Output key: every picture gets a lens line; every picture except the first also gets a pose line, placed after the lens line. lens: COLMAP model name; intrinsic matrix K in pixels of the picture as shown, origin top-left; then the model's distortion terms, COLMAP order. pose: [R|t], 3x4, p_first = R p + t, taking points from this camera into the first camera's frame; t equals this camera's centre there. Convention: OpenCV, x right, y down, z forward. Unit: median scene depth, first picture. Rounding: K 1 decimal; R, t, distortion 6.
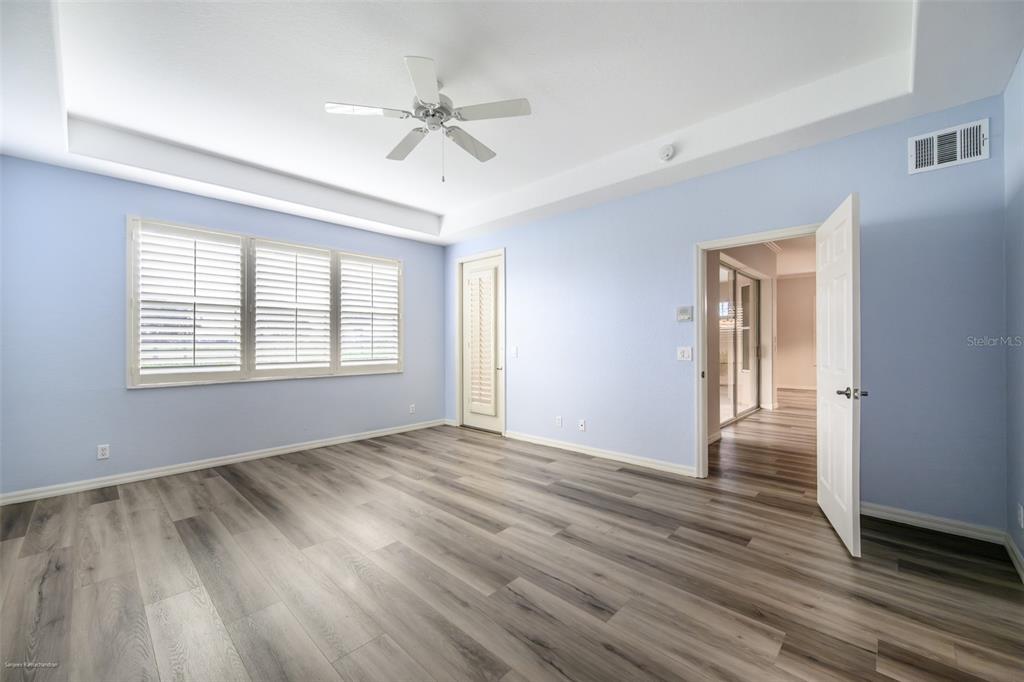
lens RADIAL K [[408.1, 0, 515.3], [0, 408.1, 342.1], [0, 0, 1]] dist [0.001962, 0.000595]
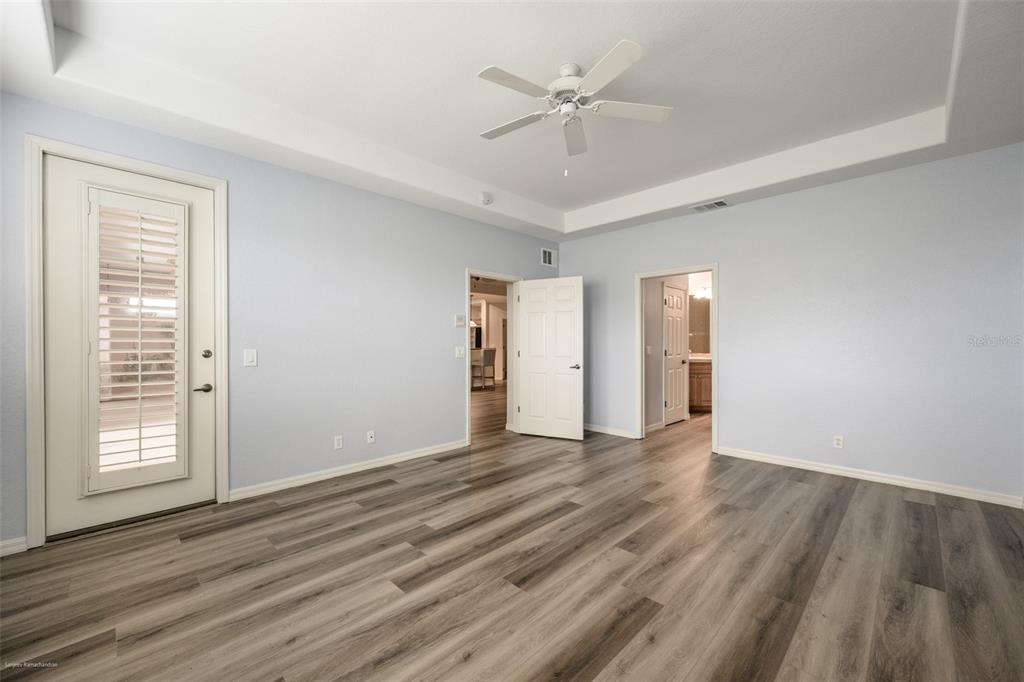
lens RADIAL K [[408.1, 0, 503.2], [0, 408.1, 340.4], [0, 0, 1]] dist [0.001962, 0.000595]
pose [[0.050771, -0.003260, 0.998705, -0.920750], [-0.003862, 0.999987, 0.003460, -0.015809], [-0.998703, -0.004033, 0.050758, 0.856970]]
